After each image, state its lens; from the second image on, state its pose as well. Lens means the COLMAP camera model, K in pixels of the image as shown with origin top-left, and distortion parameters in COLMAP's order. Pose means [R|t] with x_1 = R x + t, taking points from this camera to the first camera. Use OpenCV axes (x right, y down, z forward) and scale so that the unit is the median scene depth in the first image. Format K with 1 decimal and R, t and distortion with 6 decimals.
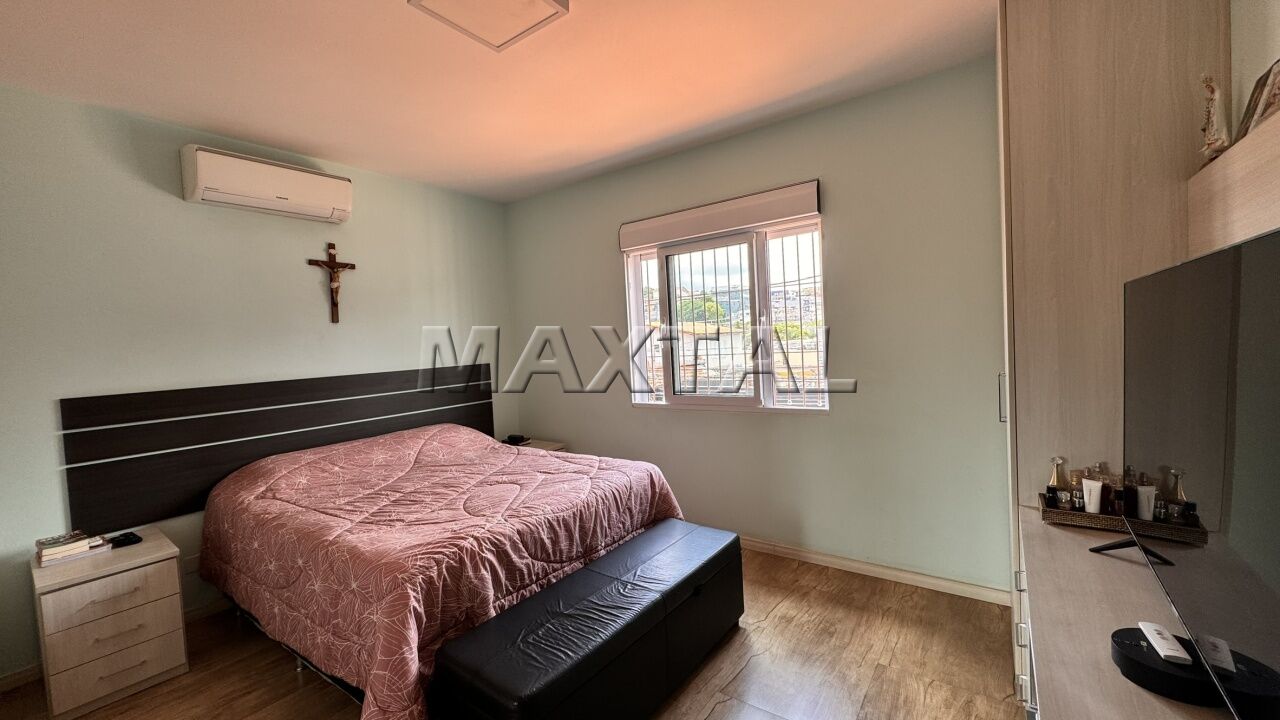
lens RADIAL K [[509.3, 0, 640.5], [0, 509.3, 361.8], [0, 0, 1]] dist [-0.002603, 0.000452]
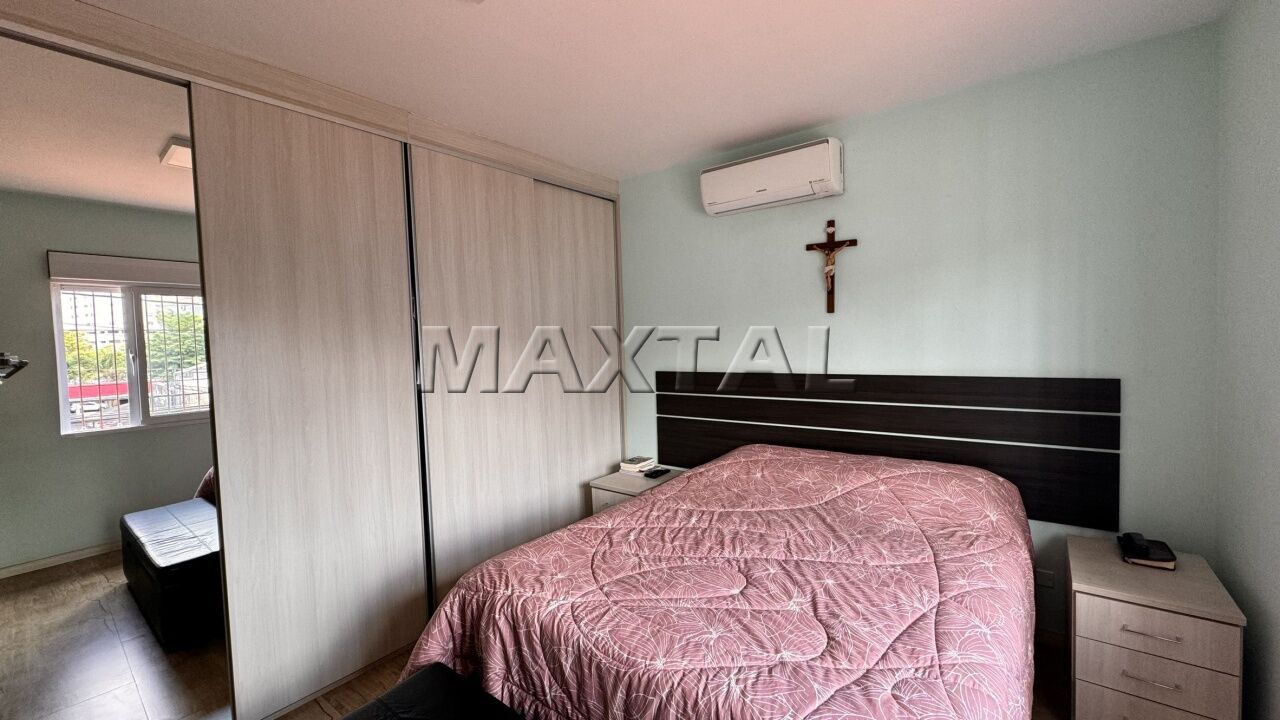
lens RADIAL K [[511.7, 0, 639.2], [0, 511.7, 359.2], [0, 0, 1]] dist [-0.001943, -0.000063]
pose [[-0.039223, 0.094398, -0.994762, 0.288368], [-0.010858, 0.995429, 0.094890, -0.079326], [0.999172, 0.014523, -0.038018, 0.724732]]
